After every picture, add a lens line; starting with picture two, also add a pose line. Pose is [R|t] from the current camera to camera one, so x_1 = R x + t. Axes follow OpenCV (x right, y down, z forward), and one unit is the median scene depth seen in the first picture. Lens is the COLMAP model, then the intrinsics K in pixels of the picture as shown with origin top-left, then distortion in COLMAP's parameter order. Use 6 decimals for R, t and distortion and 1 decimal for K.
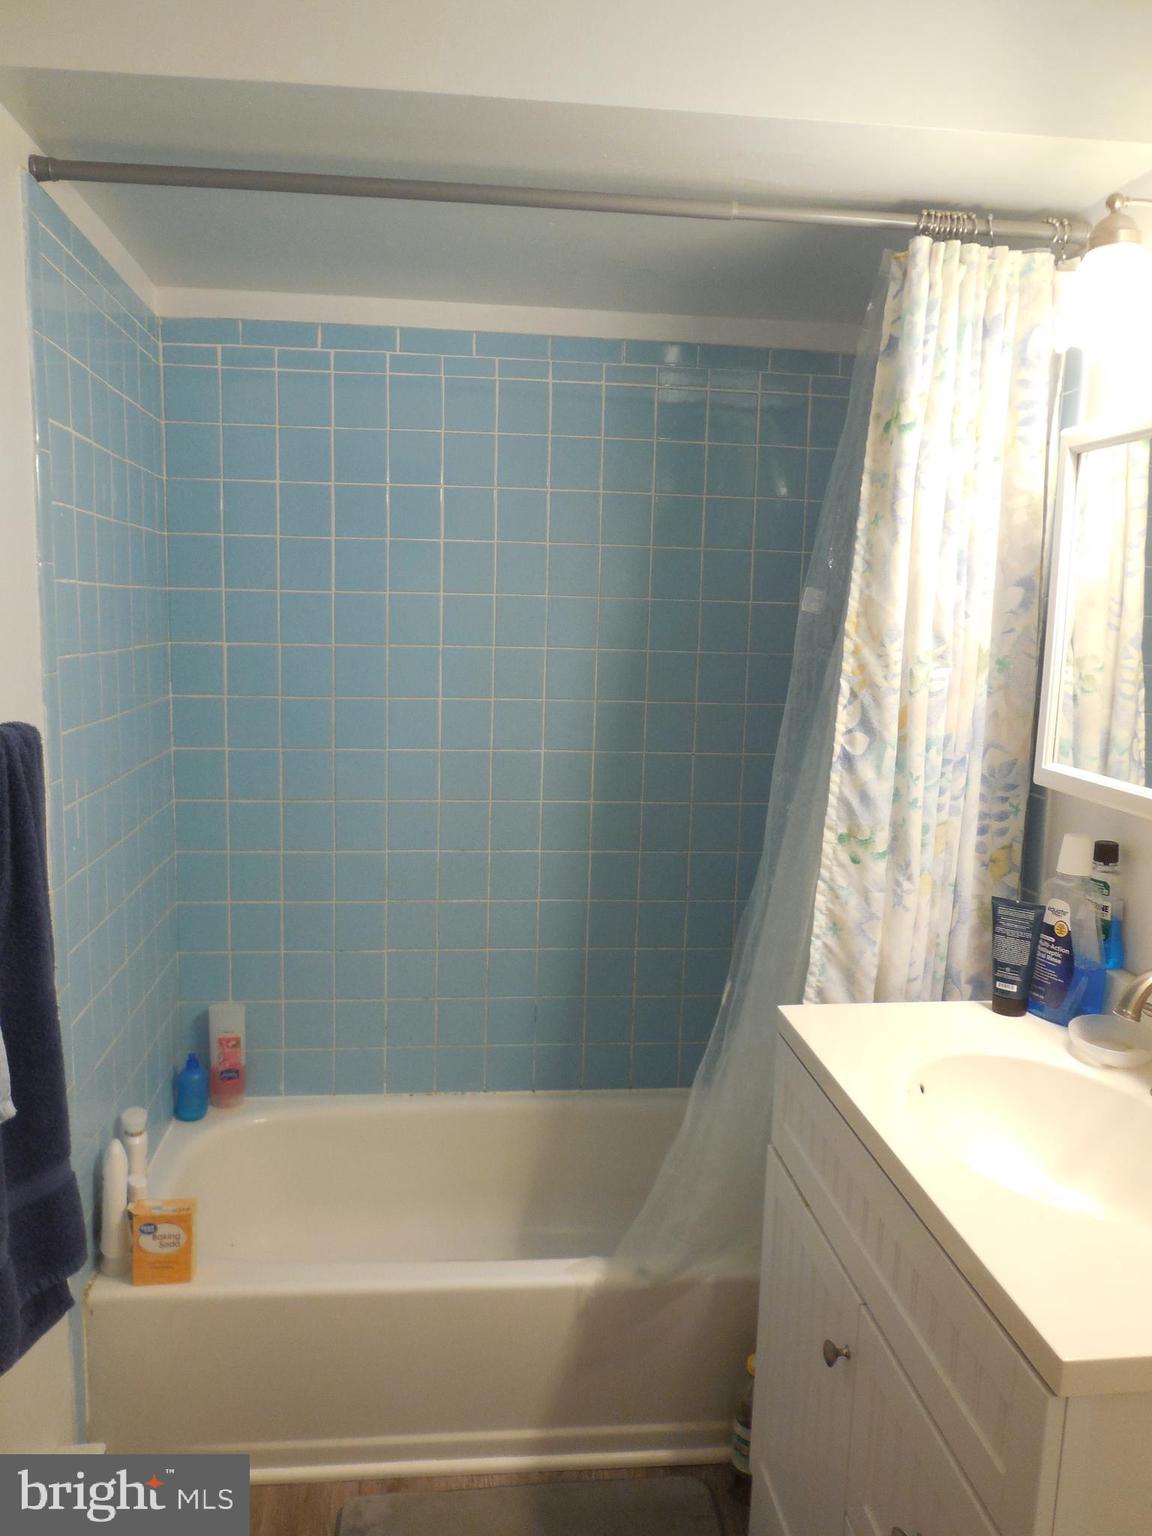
lens RADIAL K [[1174.9, 0, 576.0], [0, 1174.9, 768.0], [0, 0, 1]] dist [-0.011141, -0.008064]
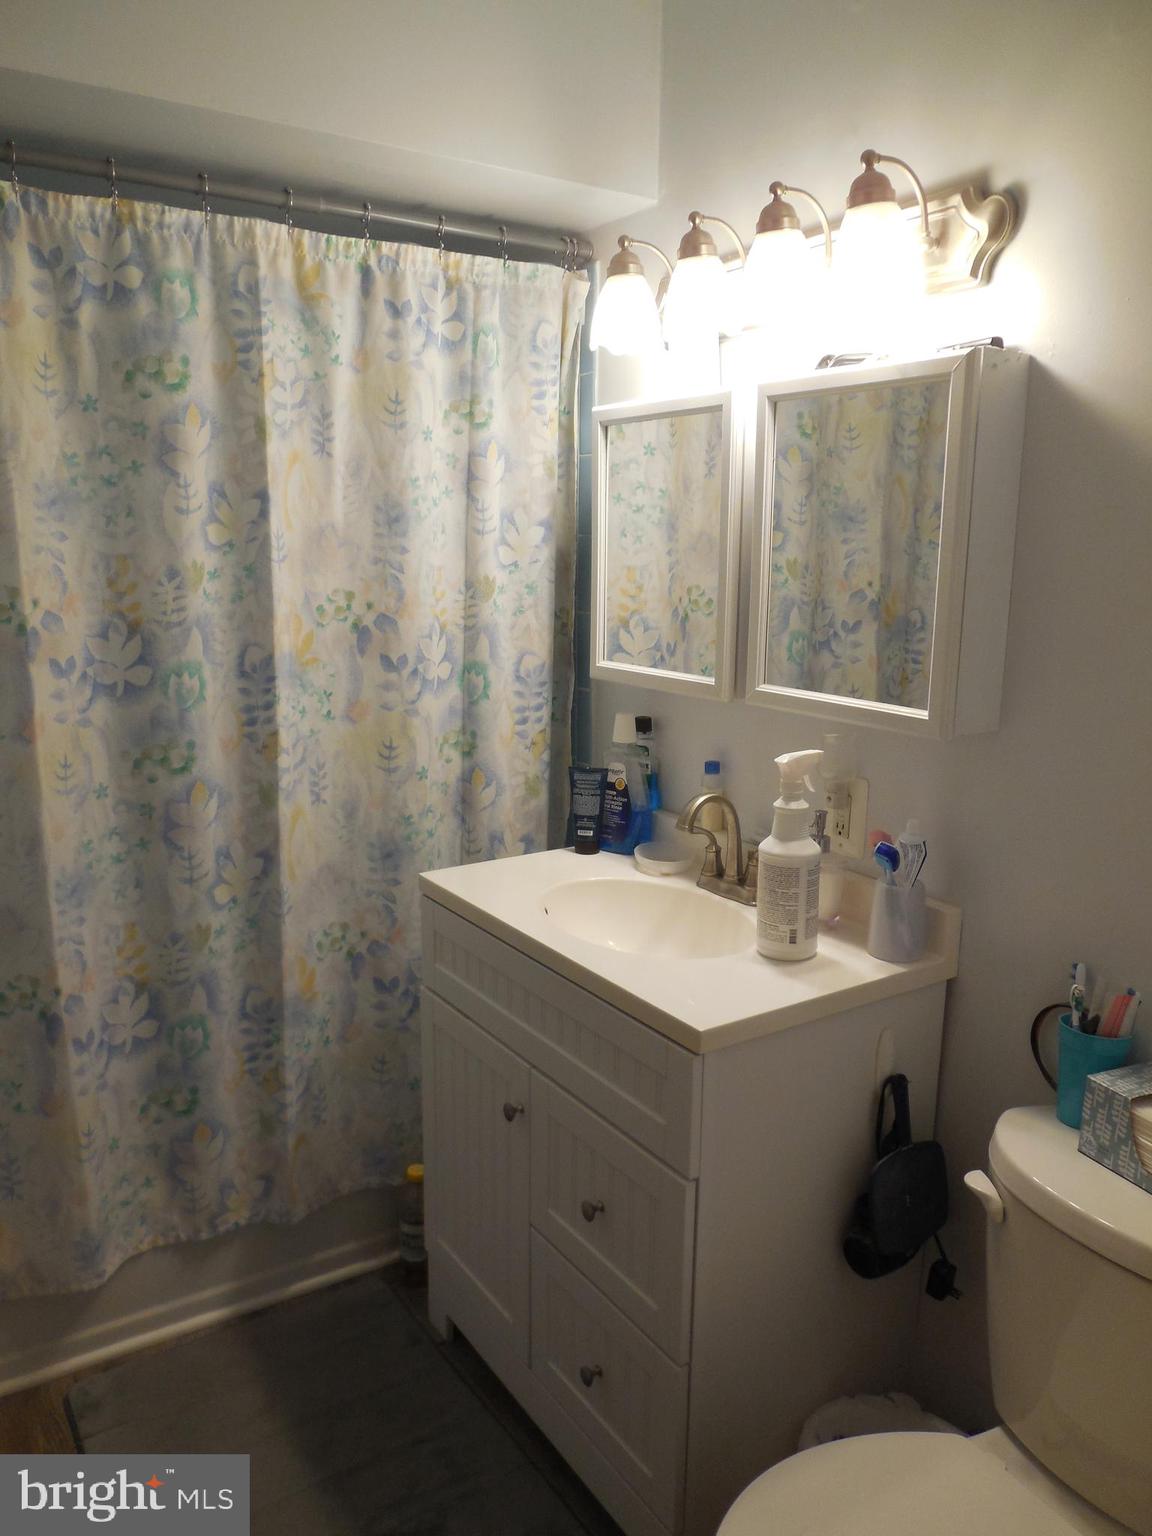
lens RADIAL K [[1174.9, 0, 576.0], [0, 1174.9, 768.0], [0, 0, 1]] dist [-0.011141, -0.008064]
pose [[0.890014, -0.102034, 0.444369, -0.228939], [0.081743, 0.994555, 0.064644, 0.027386], [-0.448545, -0.021210, 0.893508, -0.183839]]
